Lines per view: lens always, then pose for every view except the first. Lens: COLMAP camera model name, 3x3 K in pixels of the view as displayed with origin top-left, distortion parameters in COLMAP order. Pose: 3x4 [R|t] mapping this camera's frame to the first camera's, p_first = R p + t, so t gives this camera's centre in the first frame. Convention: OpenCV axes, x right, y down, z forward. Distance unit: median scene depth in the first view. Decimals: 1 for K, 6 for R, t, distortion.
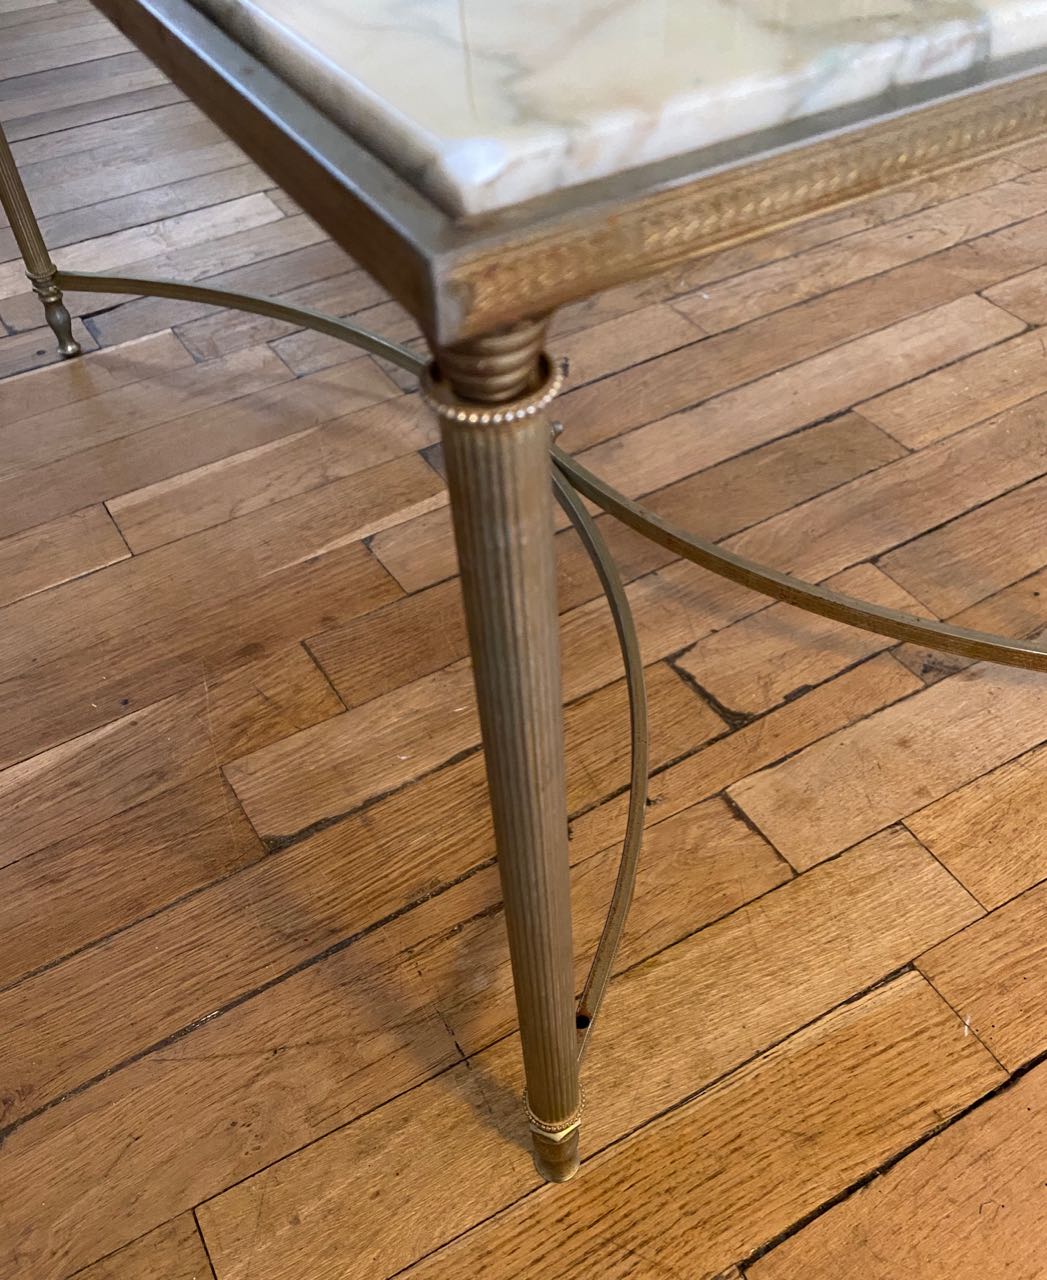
lens RADIAL K [[1129.0, 0, 522.5], [0, 1129.0, 651.7], [0, 0, 1]] dist [0.053767, -0.108210]
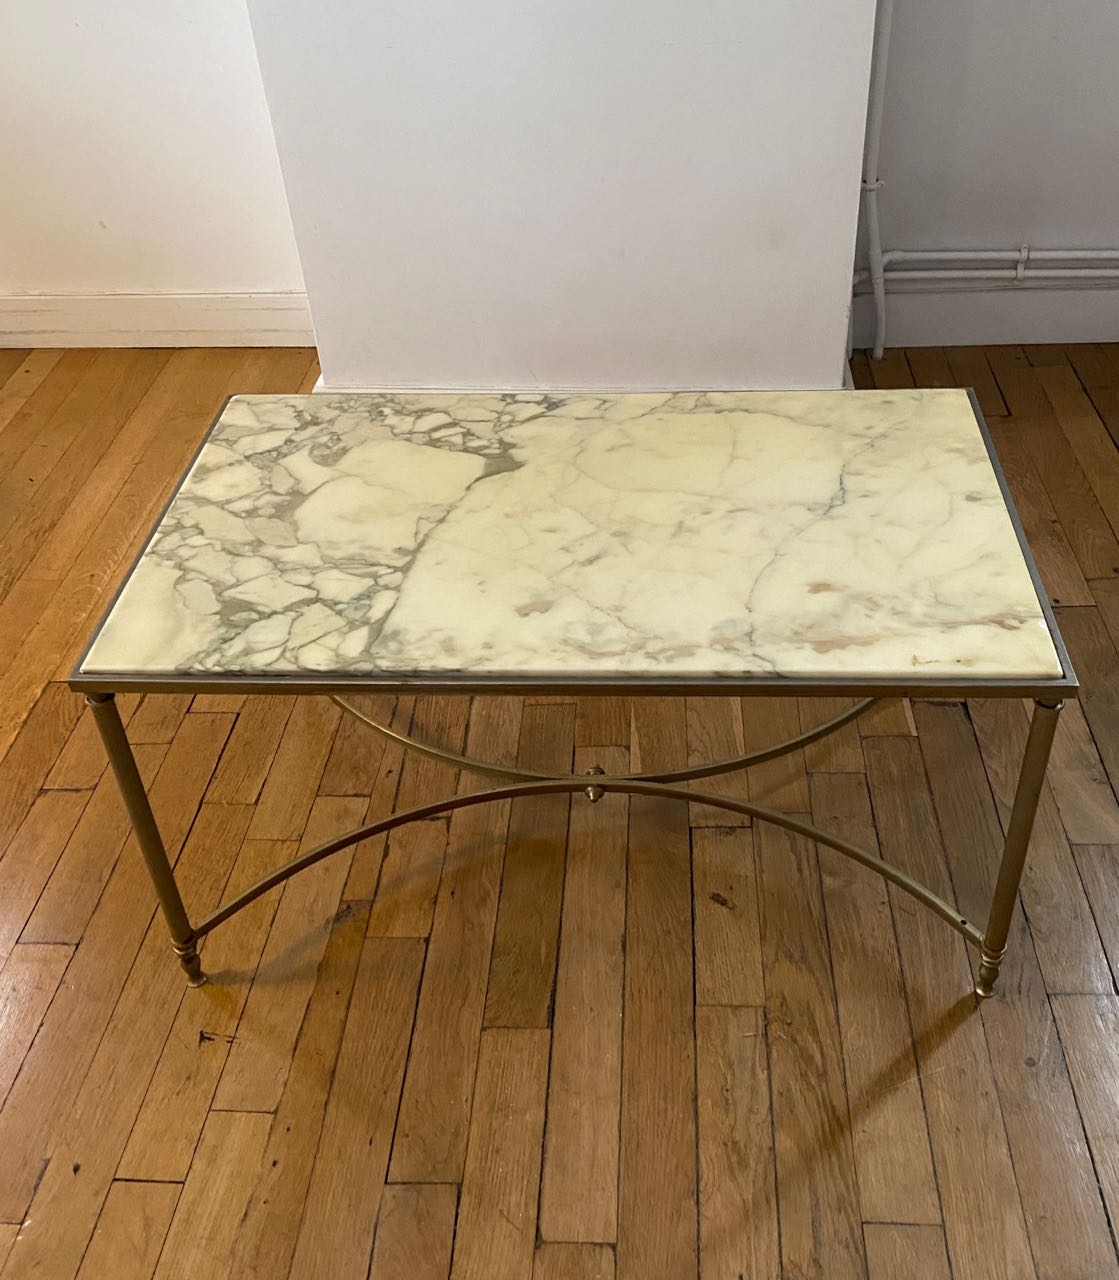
lens RADIAL K [[1277.5, 0, 615.2], [0, 1277.5, 594.3], [0, 0, 1]] dist [0.042304, 0.000000]
pose [[-0.541557, 0.556843, -0.629794, 1.125462], [-0.569647, 0.307872, 0.762048, -1.906958], [0.618238, 0.771453, 0.150474, 0.581363]]
